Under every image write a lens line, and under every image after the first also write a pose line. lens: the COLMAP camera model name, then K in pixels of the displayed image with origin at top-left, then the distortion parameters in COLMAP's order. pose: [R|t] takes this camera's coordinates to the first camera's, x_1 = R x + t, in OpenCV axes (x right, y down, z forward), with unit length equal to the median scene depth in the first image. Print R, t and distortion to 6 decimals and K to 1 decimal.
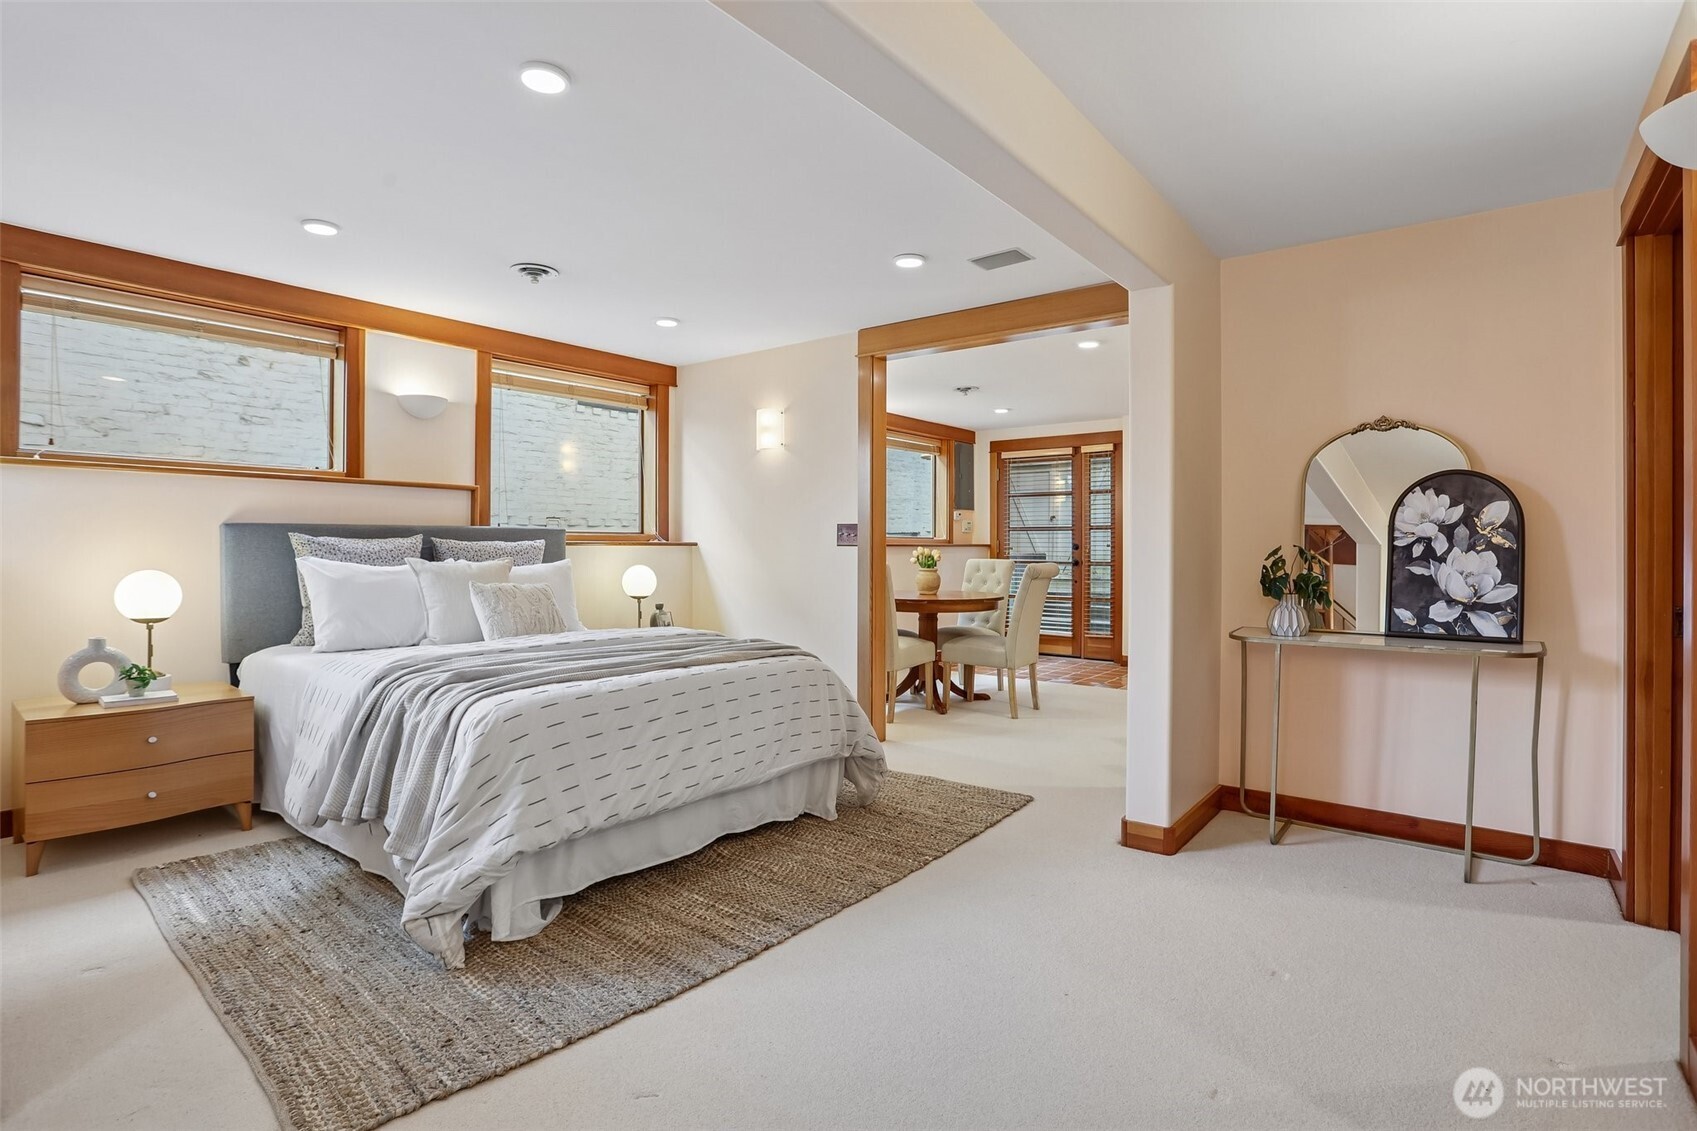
lens RADIAL K [[824.5, 0, 835.5], [0, 824.5, 555.2], [0, 0, 1]] dist [-0.074075, 0.031924]
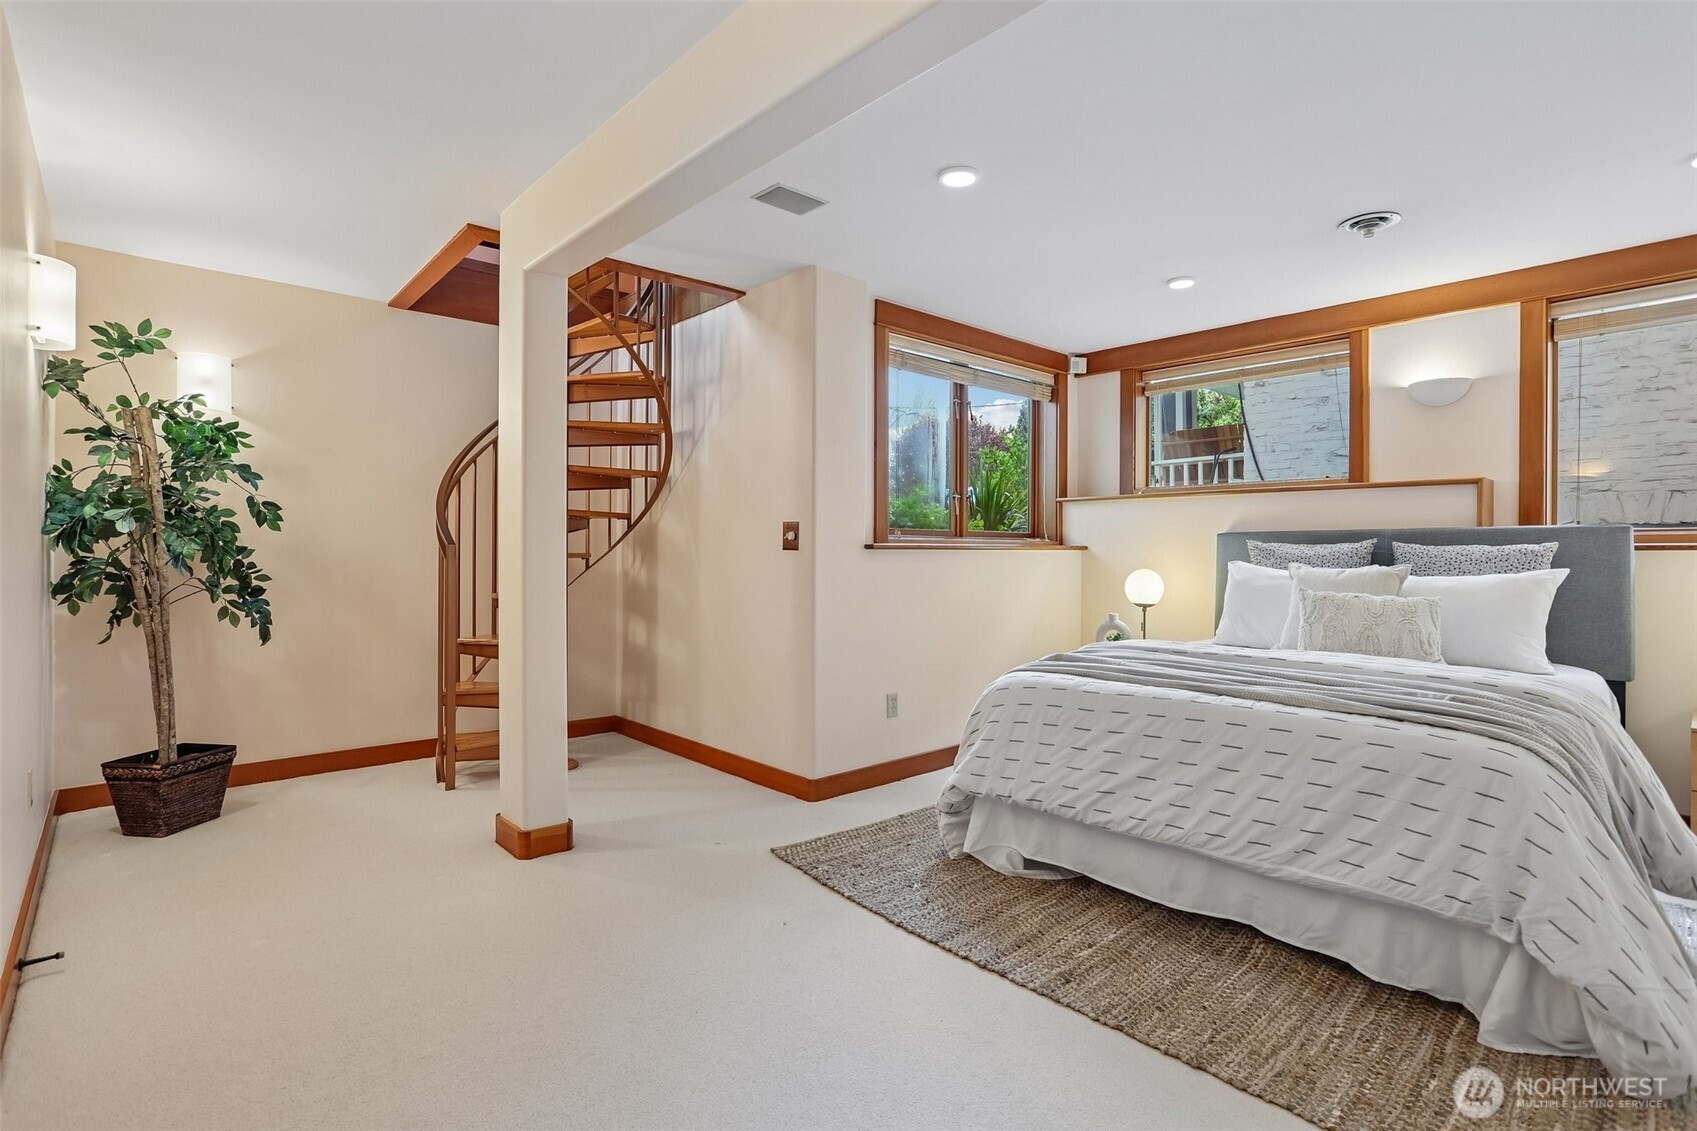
lens RADIAL K [[824.5, 0, 835.5], [0, 824.5, 555.2], [0, 0, 1]] dist [-0.074075, 0.031924]
pose [[-0.170790, -0.001626, -0.985306, 0.634270], [-0.011391, 0.999935, 0.000324, 0.000313], [0.985242, 0.011279, -0.170798, 0.703198]]
